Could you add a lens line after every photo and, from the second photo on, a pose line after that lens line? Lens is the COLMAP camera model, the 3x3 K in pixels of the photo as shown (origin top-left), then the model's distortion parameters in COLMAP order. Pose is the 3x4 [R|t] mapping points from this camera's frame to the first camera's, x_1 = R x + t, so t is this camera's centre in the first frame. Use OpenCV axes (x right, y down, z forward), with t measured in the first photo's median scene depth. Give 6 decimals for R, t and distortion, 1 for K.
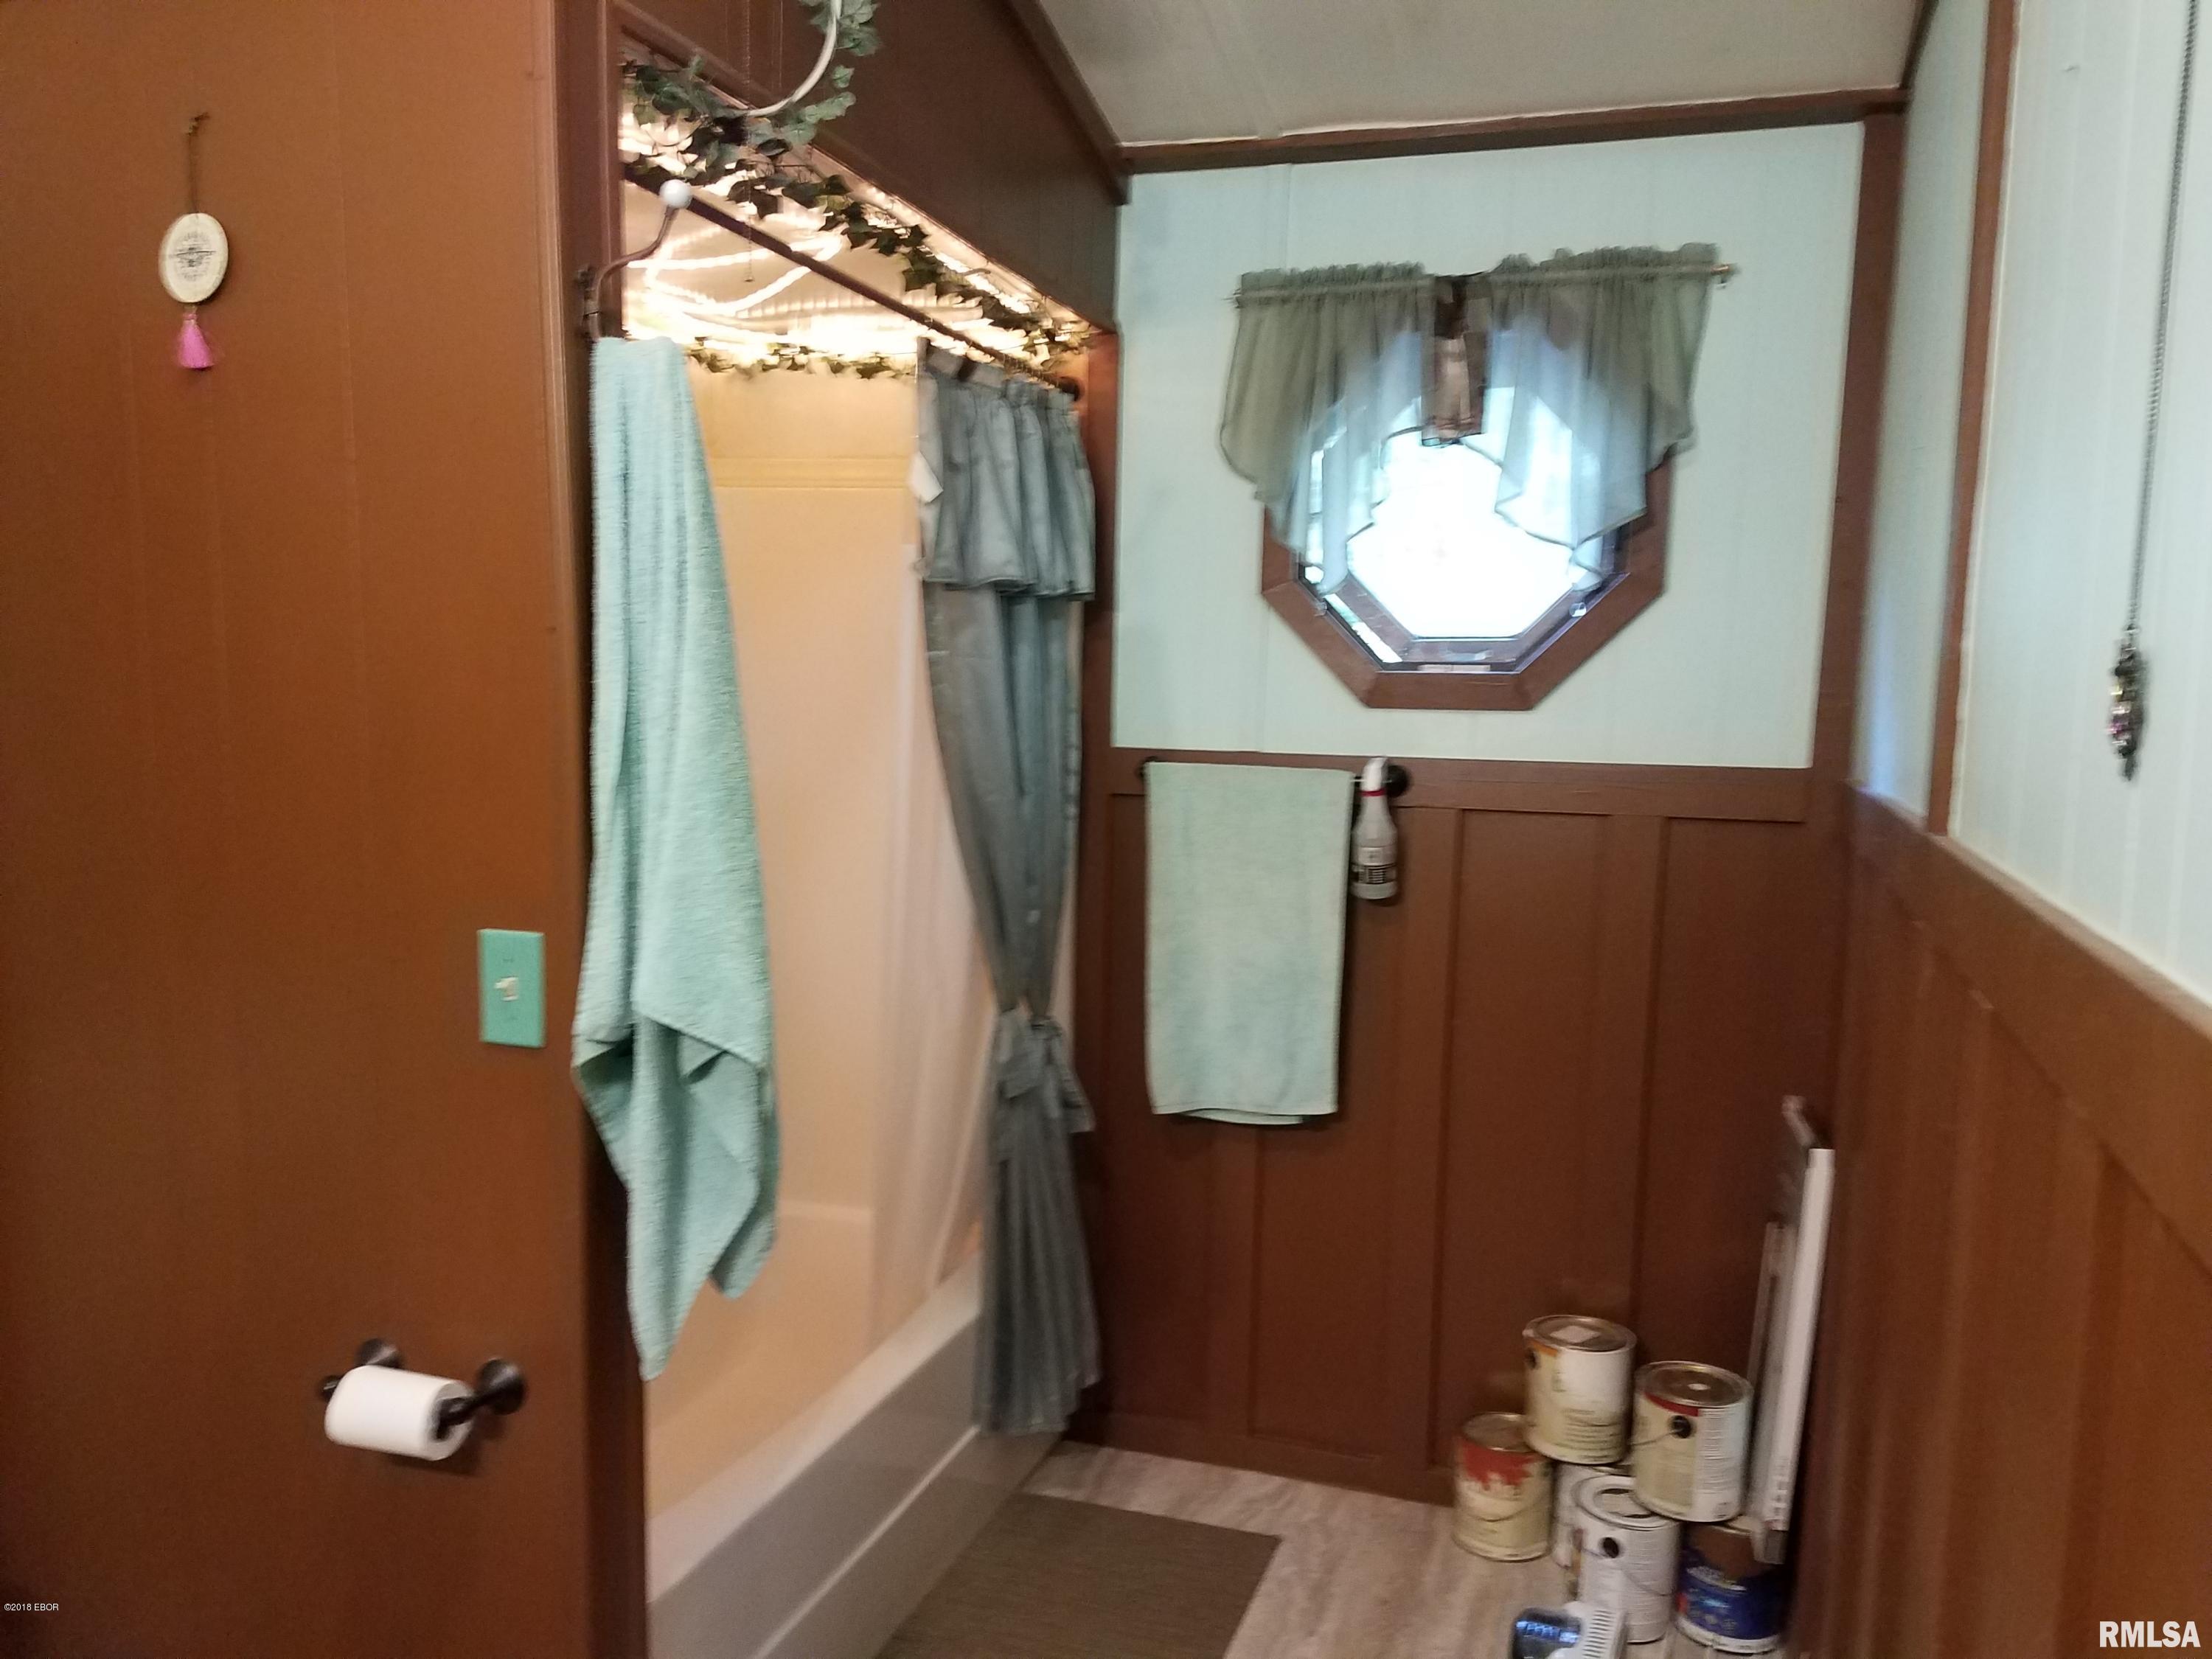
lens RADIAL K [[1681.3, 0, 1113.7], [0, 1681.3, 896.8], [0, 0, 1]] dist [0.316690, -0.516757]
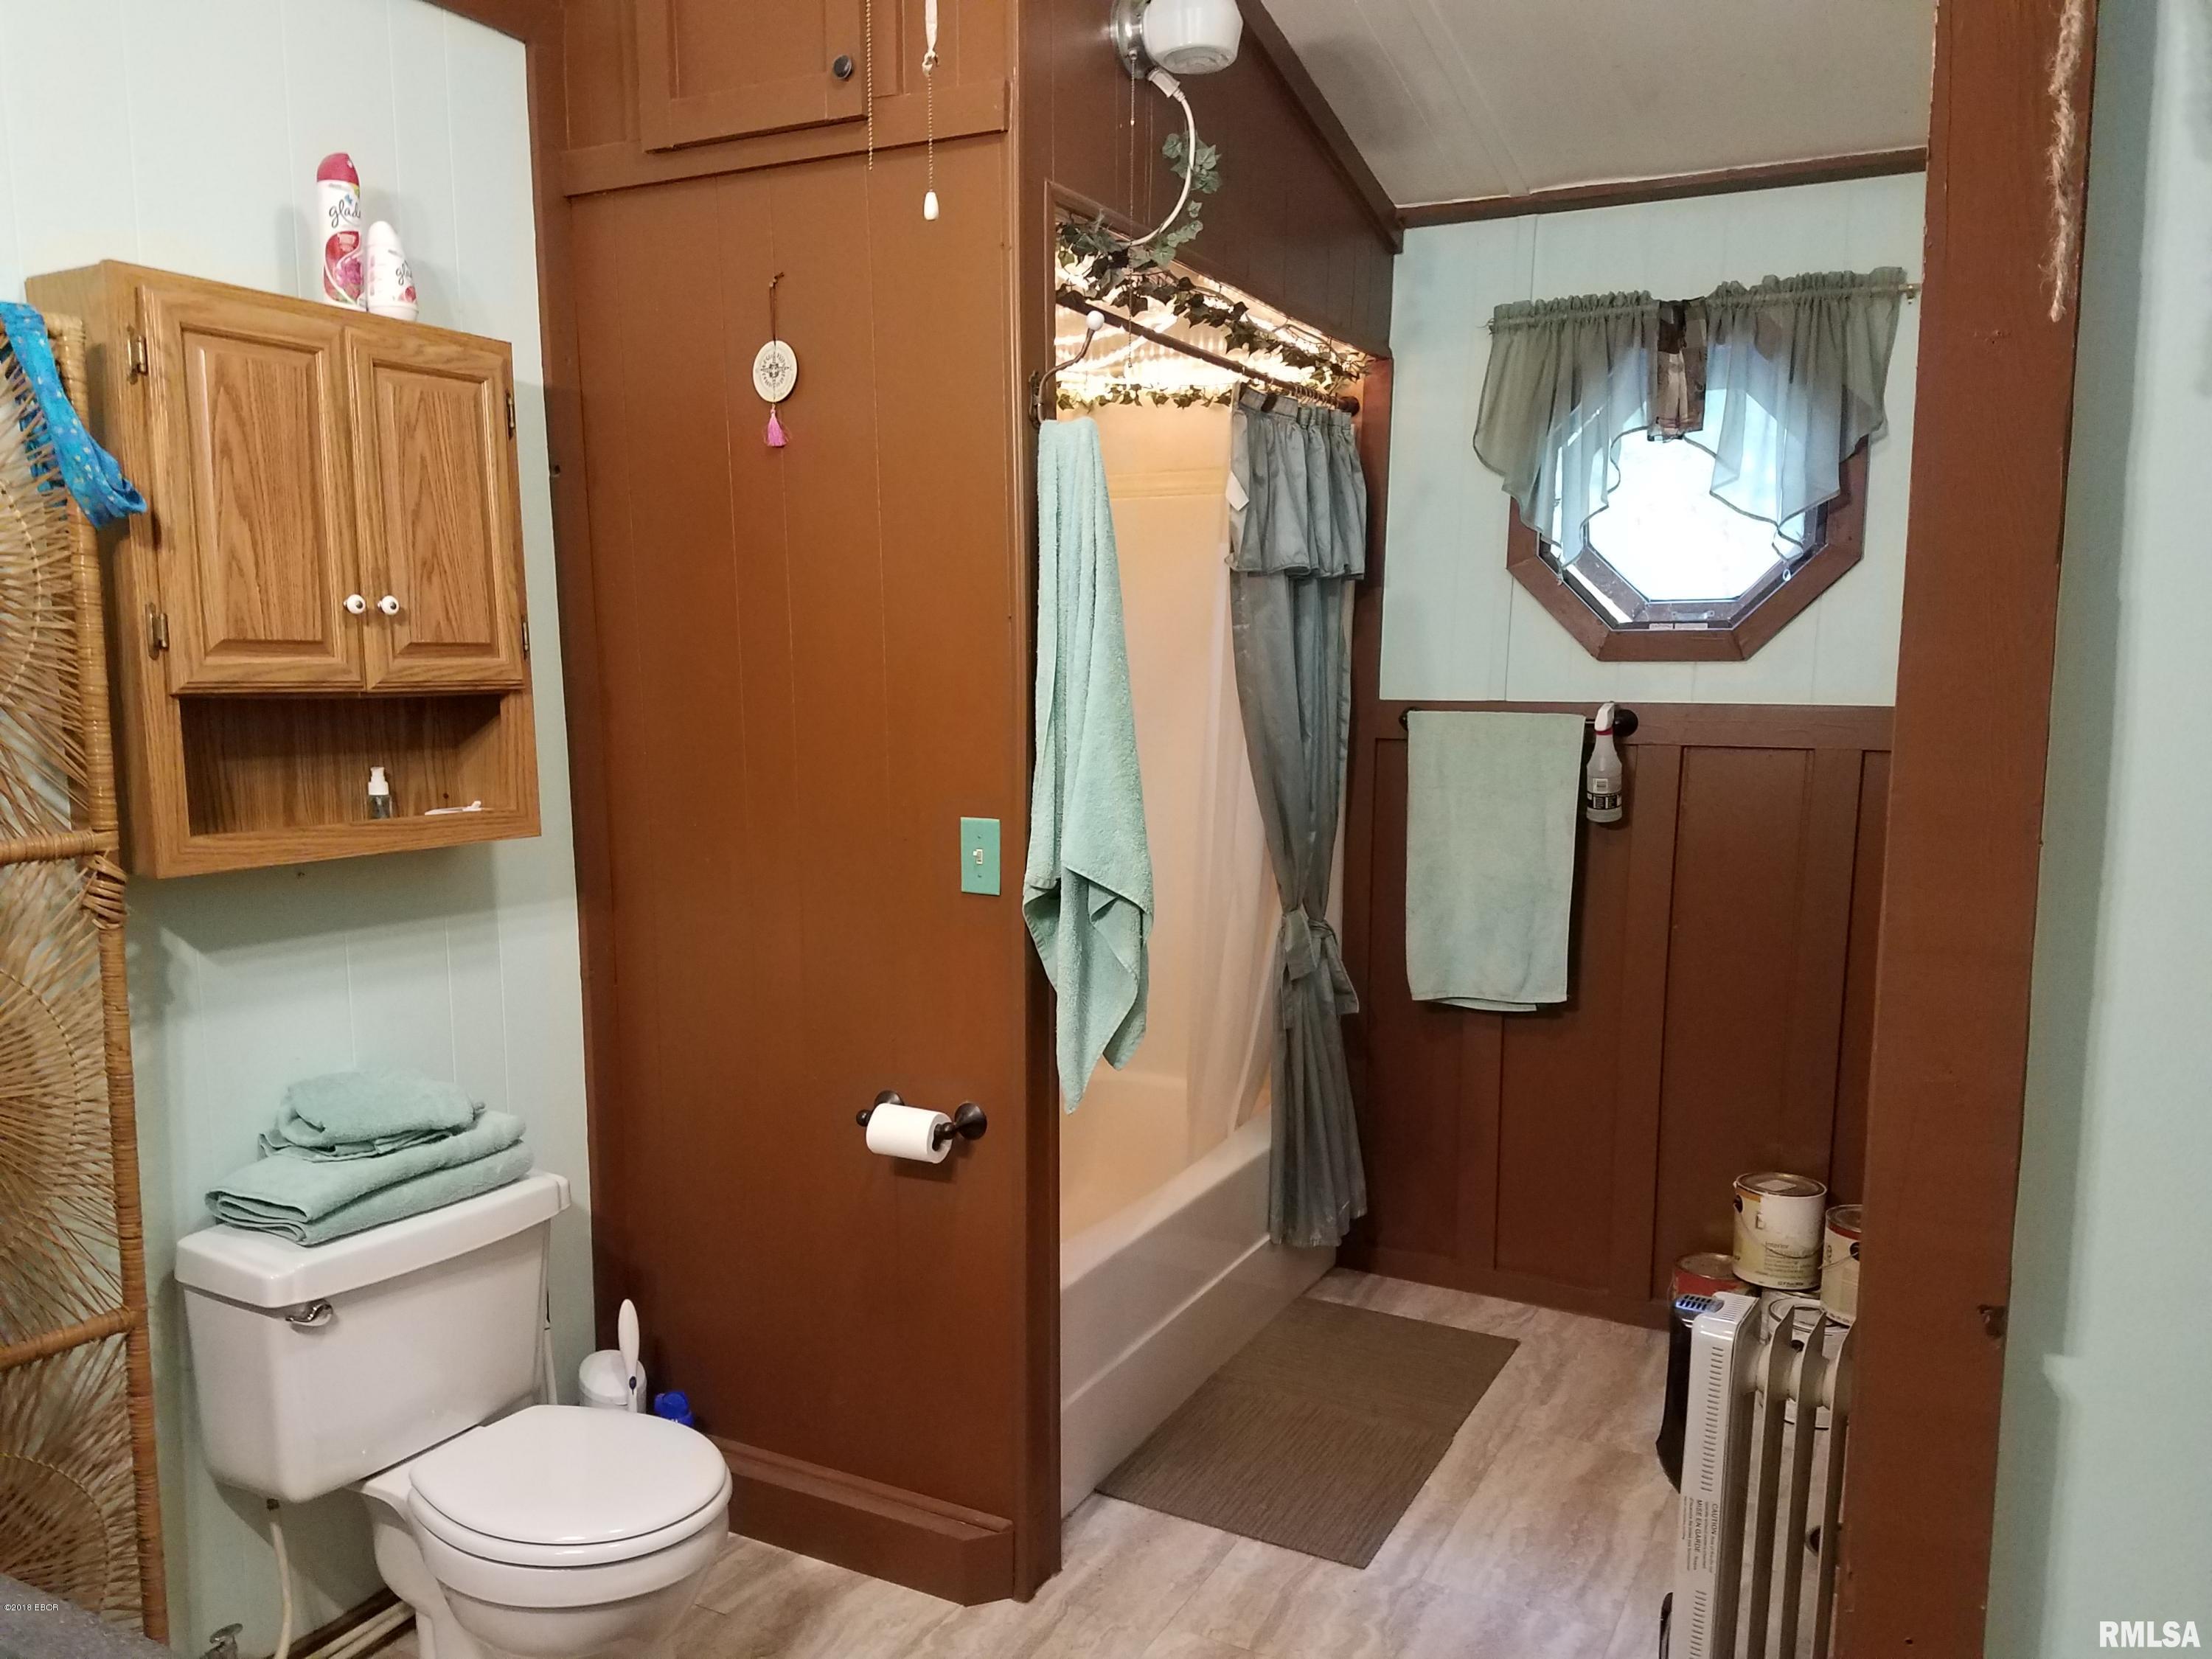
lens RADIAL K [[1681.3, 0, 1113.7], [0, 1681.3, 896.8], [0, 0, 1]] dist [0.316690, -0.516757]
pose [[0.988692, 0.005350, -0.149863, -0.005597], [-0.003245, 0.999893, 0.014287, 0.038981], [0.149923, -0.013639, 0.988604, -0.258467]]
